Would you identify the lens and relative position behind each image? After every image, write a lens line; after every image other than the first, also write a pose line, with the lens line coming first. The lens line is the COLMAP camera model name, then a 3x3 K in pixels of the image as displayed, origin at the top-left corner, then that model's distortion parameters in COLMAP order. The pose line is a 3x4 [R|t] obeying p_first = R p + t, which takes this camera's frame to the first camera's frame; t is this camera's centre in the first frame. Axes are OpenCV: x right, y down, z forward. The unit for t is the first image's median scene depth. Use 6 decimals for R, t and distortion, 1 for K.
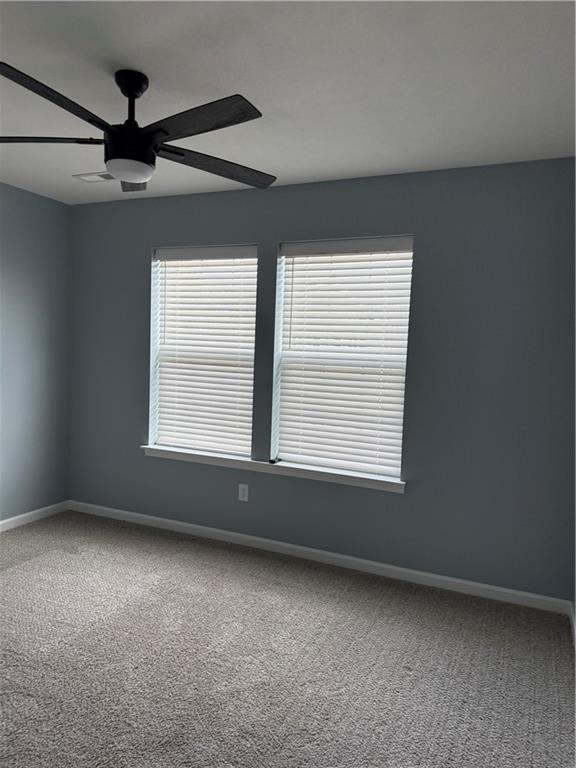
lens RADIAL K [[555.6, 0, 260.9], [0, 555.6, 383.0], [0, 0, 1]] dist [0.037767, -0.034071]
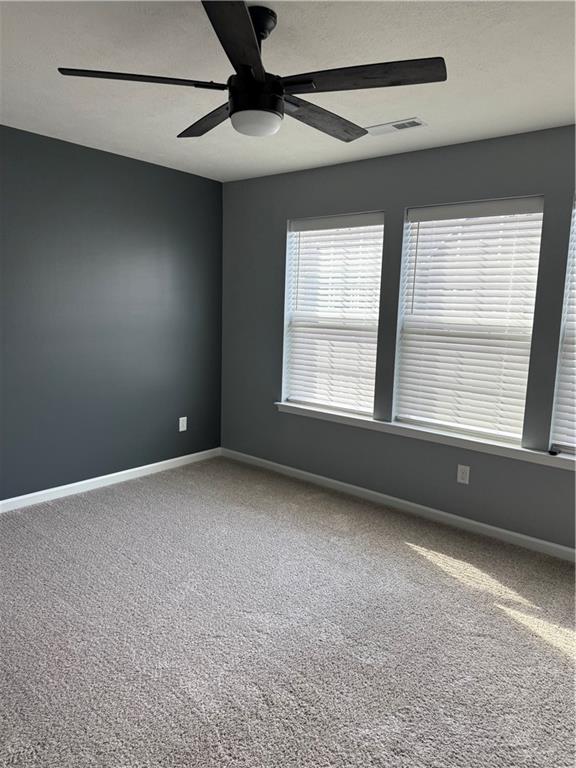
lens RADIAL K [[555.6, 0, 289.8], [0, 555.6, 384.2], [0, 0, 1]] dist [0.037767, -0.034071]
pose [[0.963481, 0.031675, -0.265897, 0.108454], [-0.015444, 0.997900, 0.062912, 0.007497], [0.267331, -0.056508, 0.961946, -0.053494]]
